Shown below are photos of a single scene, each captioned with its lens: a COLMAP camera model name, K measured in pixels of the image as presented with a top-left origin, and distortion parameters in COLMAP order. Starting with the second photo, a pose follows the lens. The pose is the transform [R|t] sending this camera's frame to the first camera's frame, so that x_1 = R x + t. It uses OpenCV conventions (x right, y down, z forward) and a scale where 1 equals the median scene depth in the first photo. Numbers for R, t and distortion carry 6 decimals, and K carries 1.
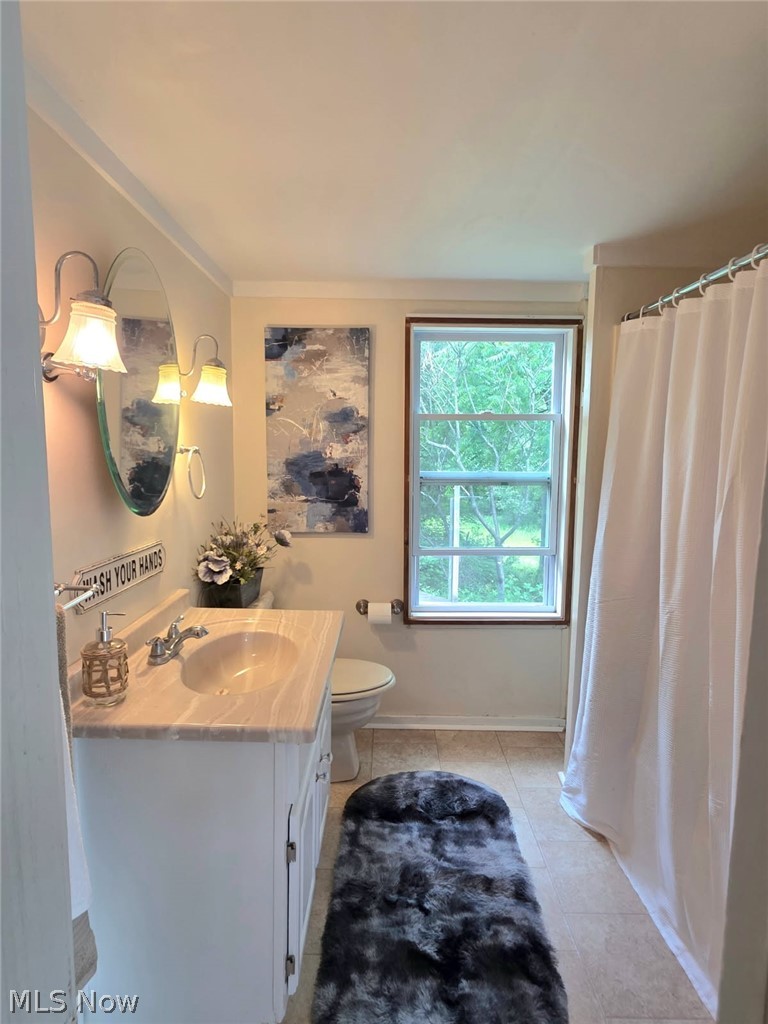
lens RADIAL K [[542.9, 0, 382.9], [0, 542.9, 505.5], [0, 0, 1]] dist [0.002727, -0.000154]
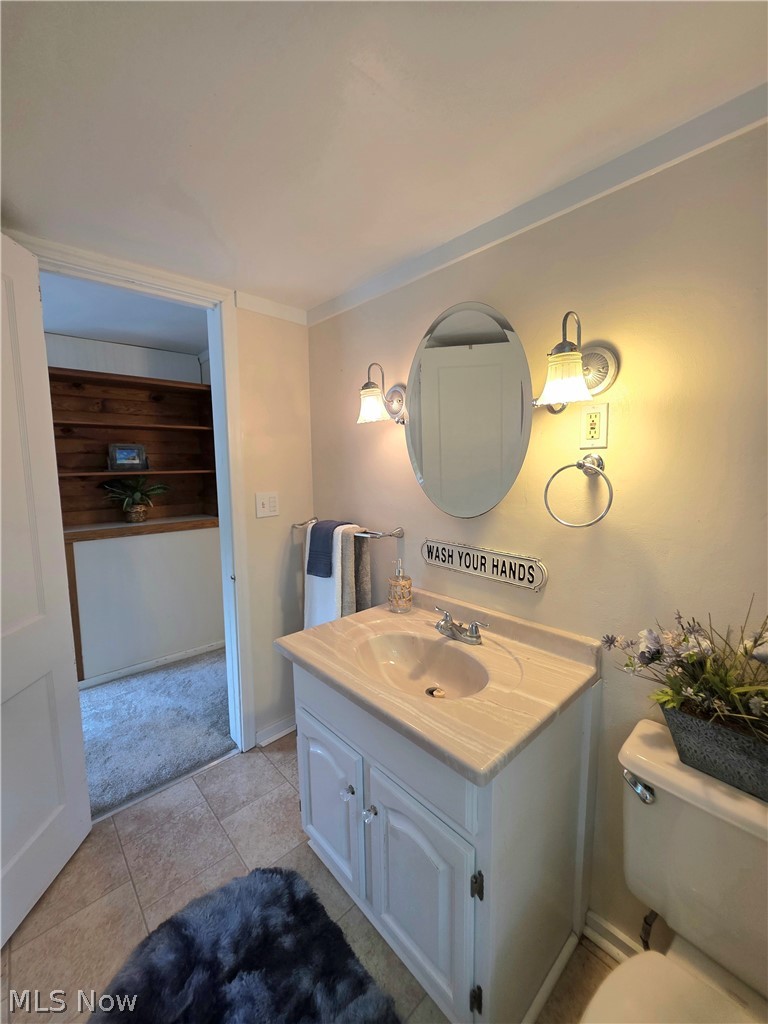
lens RADIAL K [[413.2, 0, 385.3], [0, 413.2, 504.7], [0, 0, 1]] dist [0.000447, -0.000023]
pose [[-0.726015, 0.064990, -0.684601, 0.239841], [-0.074472, 0.982239, 0.172223, -0.114797], [0.683635, 0.176020, -0.708280, 1.106964]]
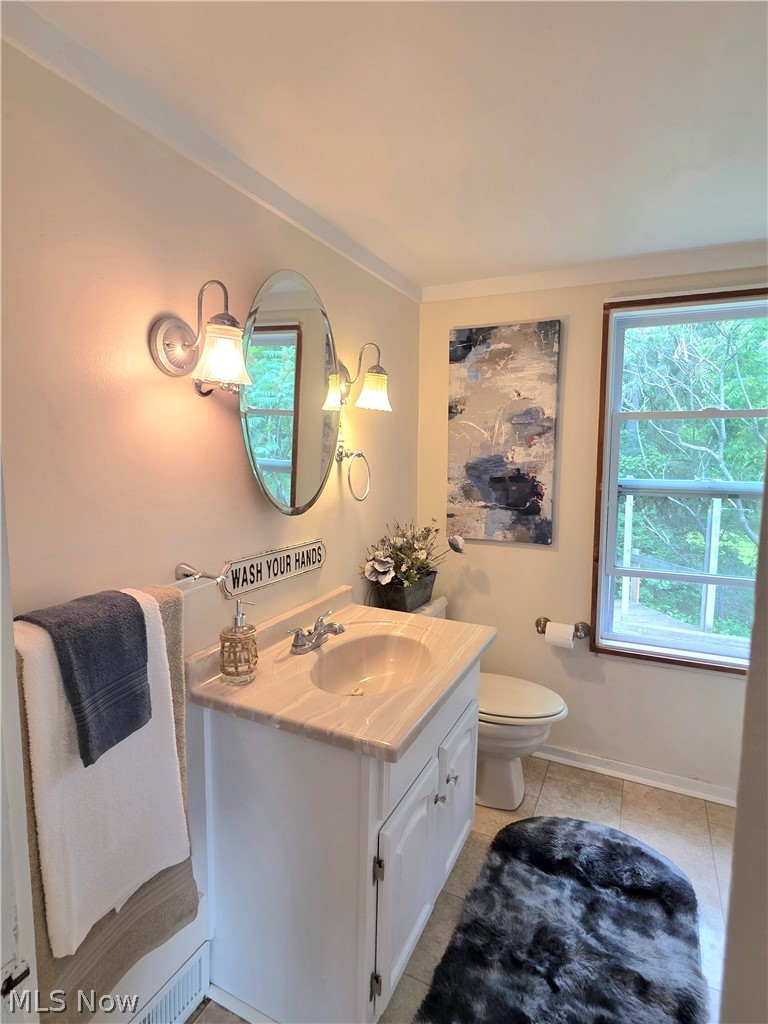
lens RADIAL K [[542.9, 0, 382.9], [0, 542.9, 505.5], [0, 0, 1]] dist [0.002727, -0.000154]
pose [[0.902210, 0.043988, -0.429048, 0.132919], [-0.045641, 0.998937, 0.006442, -0.011067], [0.428875, 0.013770, 0.903259, 0.069119]]
